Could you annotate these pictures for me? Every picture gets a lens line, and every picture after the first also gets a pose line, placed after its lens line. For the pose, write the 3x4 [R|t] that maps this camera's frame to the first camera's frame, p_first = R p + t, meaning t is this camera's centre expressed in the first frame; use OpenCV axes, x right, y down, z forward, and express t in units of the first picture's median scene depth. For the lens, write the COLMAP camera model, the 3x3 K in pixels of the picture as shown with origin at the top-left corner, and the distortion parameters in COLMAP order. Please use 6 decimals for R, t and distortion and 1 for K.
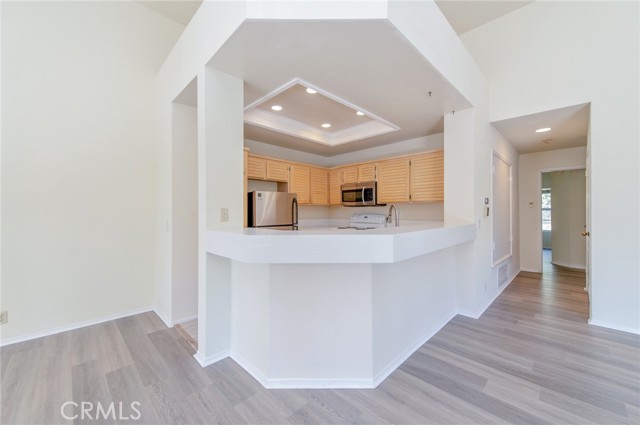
lens RADIAL K [[252.3, 0, 322.6], [0, 252.3, 211.9], [0, 0, 1]] dist [0.014126, -0.002737]
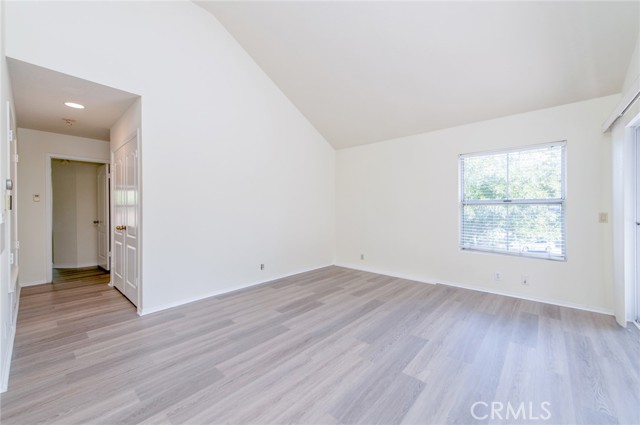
lens RADIAL K [[252.3, 0, 322.5], [0, 252.3, 210.3], [0, 0, 1]] dist [0.014126, -0.002737]
pose [[-0.063410, -0.002425, 0.997985, -0.001587], [0.003690, 0.999990, 0.002665, 0.021568], [-0.997981, 0.003852, -0.063400, 0.350292]]
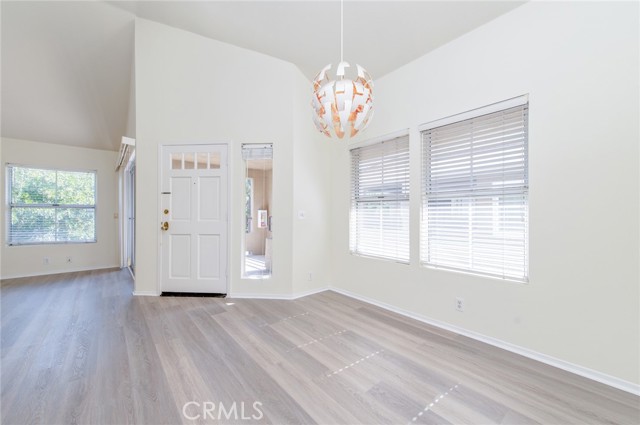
lens RADIAL K [[252.3, 0, 324.7], [0, 252.3, 212.3], [0, 0, 1]] dist [0.014126, -0.002737]
pose [[-0.996713, 0.004702, 0.080879, -0.766517], [0.004322, 0.999979, -0.004868, 0.048750], [-0.080900, -0.004502, -0.996712, 0.938478]]
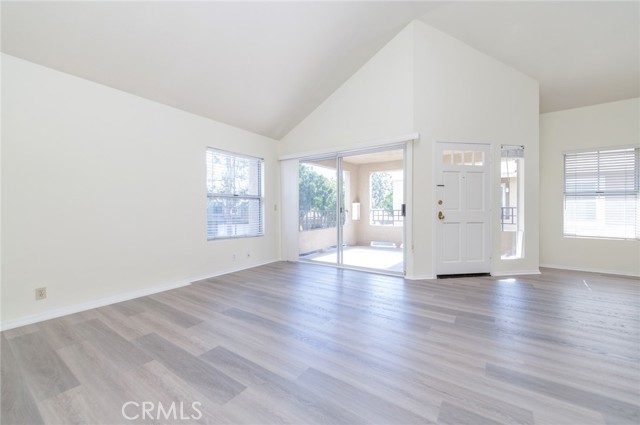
lens RADIAL K [[252.3, 0, 319.1], [0, 252.3, 216.4], [0, 0, 1]] dist [0.014126, -0.002737]
pose [[-0.984757, 0.009006, -0.173702, 0.964696], [0.003447, 0.999473, 0.032275, 0.065425], [0.173901, 0.031184, -0.984269, 0.985483]]
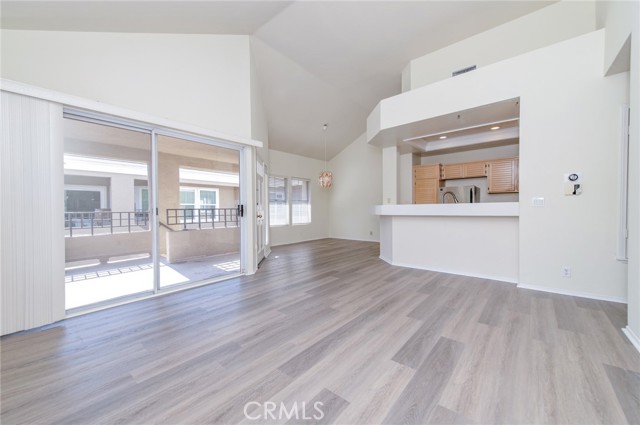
lens RADIAL K [[252.3, 0, 321.1], [0, 252.3, 209.6], [0, 0, 1]] dist [0.014126, -0.002737]
pose [[0.081741, 0.003786, -0.996646, 1.716865], [0.007165, 0.999965, 0.004386, 0.069568], [0.996628, -0.007500, 0.081711, 0.051091]]
